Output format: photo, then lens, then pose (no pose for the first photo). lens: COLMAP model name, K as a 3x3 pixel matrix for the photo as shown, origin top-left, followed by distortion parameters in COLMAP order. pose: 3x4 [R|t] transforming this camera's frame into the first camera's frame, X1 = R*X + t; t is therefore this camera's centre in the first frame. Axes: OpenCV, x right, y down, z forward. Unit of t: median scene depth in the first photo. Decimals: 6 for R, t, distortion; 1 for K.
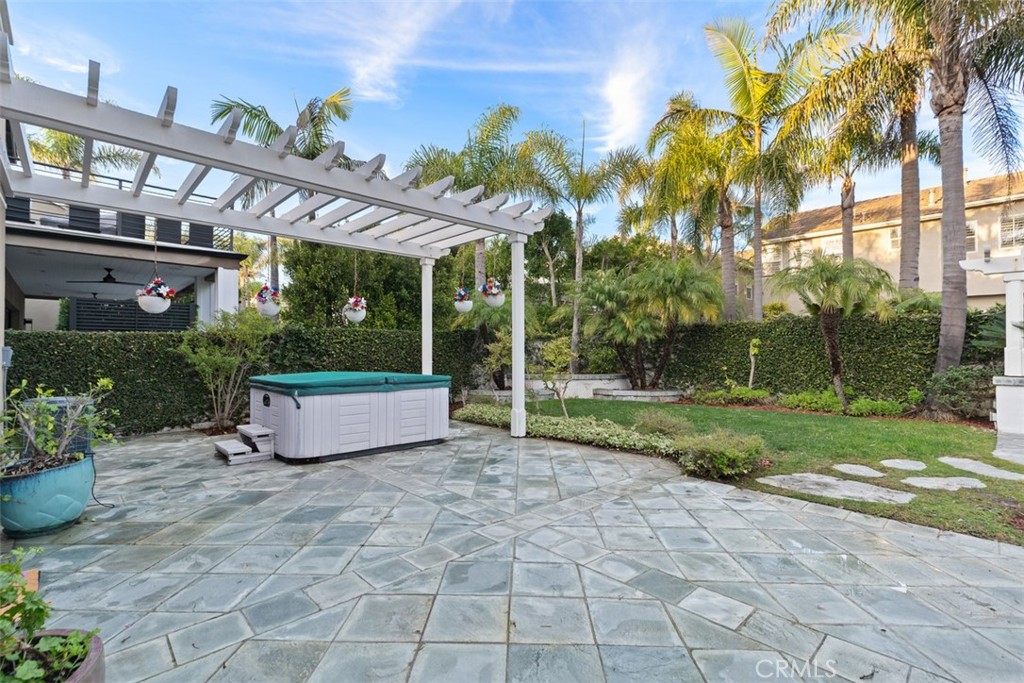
lens RADIAL K [[464.3, 0, 507.9], [0, 464.3, 341.2], [0, 0, 1]] dist [0.000015, -0.000086]
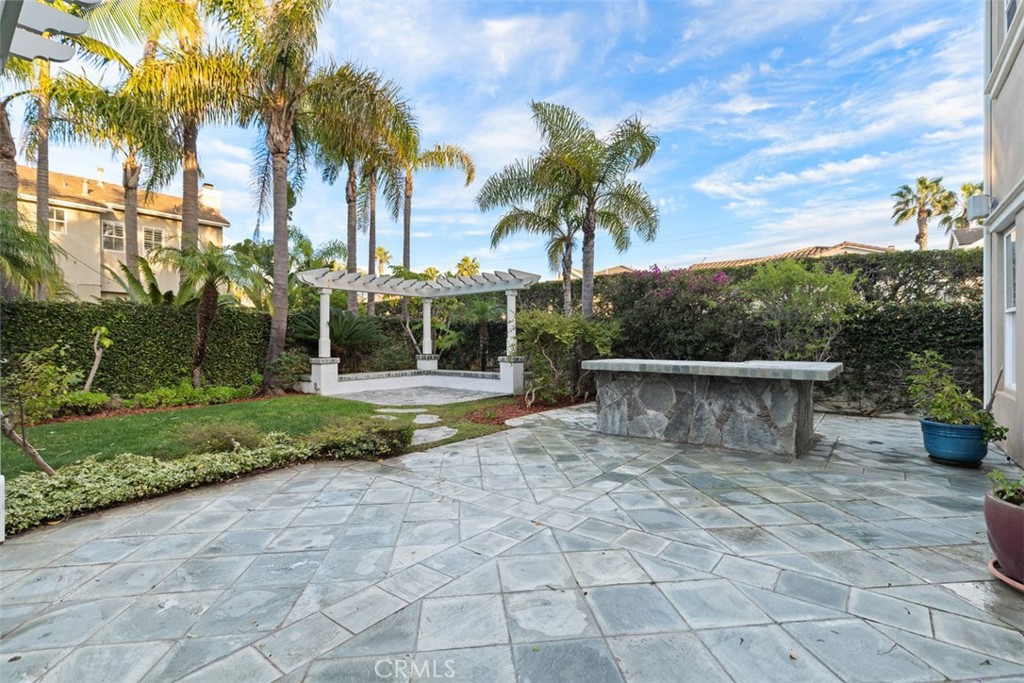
lens RADIAL K [[464.3, 0, 507.9], [0, 464.3, 341.2], [0, 0, 1]] dist [0.000015, -0.000086]
pose [[-0.131691, -0.003430, 0.991285, -0.438276], [-0.007778, 0.999967, 0.002427, 0.014677], [-0.991260, -0.007390, -0.131713, 0.561574]]
